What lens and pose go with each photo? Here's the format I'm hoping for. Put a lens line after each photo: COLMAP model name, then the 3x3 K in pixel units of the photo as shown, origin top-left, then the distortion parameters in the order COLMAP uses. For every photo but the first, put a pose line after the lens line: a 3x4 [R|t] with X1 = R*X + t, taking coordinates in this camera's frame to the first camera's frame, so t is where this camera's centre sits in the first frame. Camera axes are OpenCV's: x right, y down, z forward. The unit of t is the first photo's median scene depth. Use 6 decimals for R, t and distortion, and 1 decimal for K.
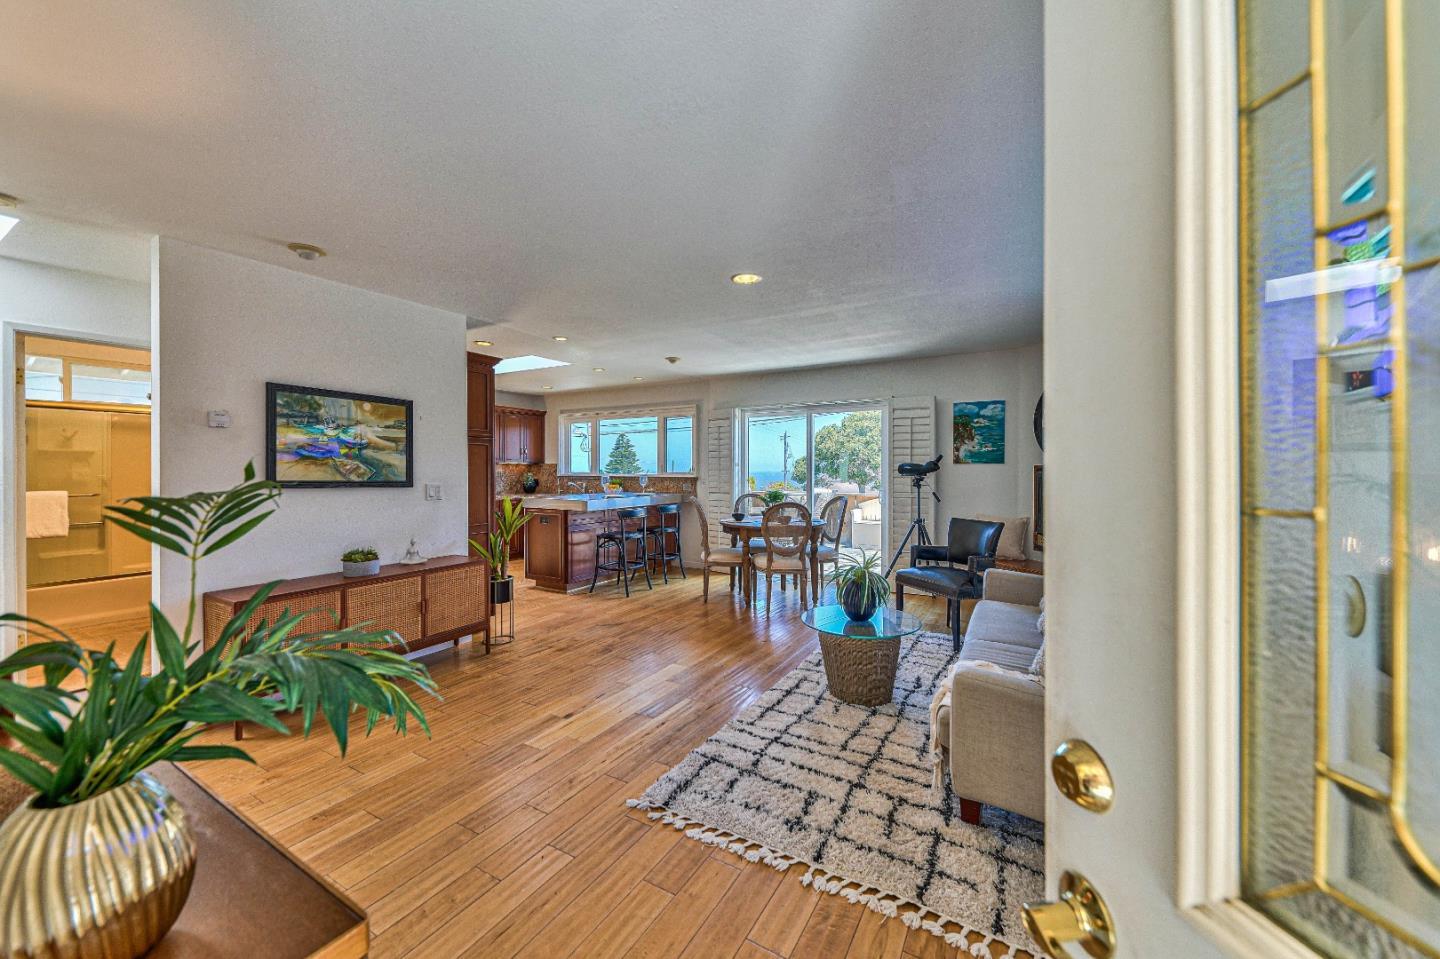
lens RADIAL K [[551.6, 0, 721.3], [0, 551.6, 470.6], [0, 0, 1]] dist [0.000102, -0.000007]
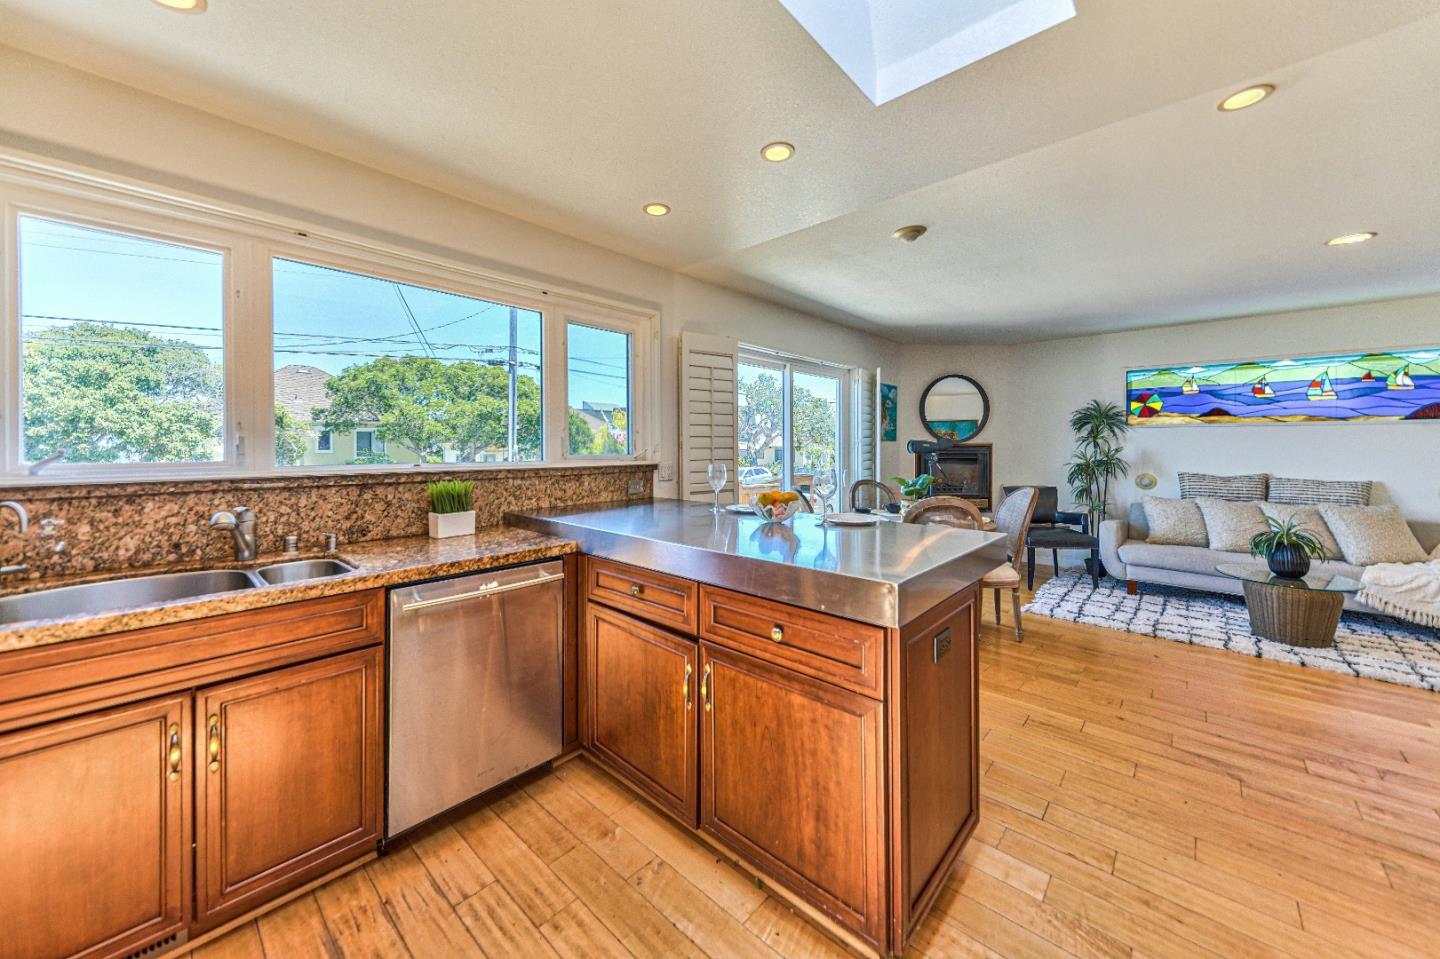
lens RADIAL K [[529.8, 0, 718.6], [0, 529.8, 444.7], [0, 0, 1]] dist [-0.000338, -0.000135]
pose [[0.213254, -0.001341, 0.976996, -0.646910], [0.001662, 0.999998, 0.001010, -0.006788], [-0.976995, 0.001409, 0.213256, 1.130994]]
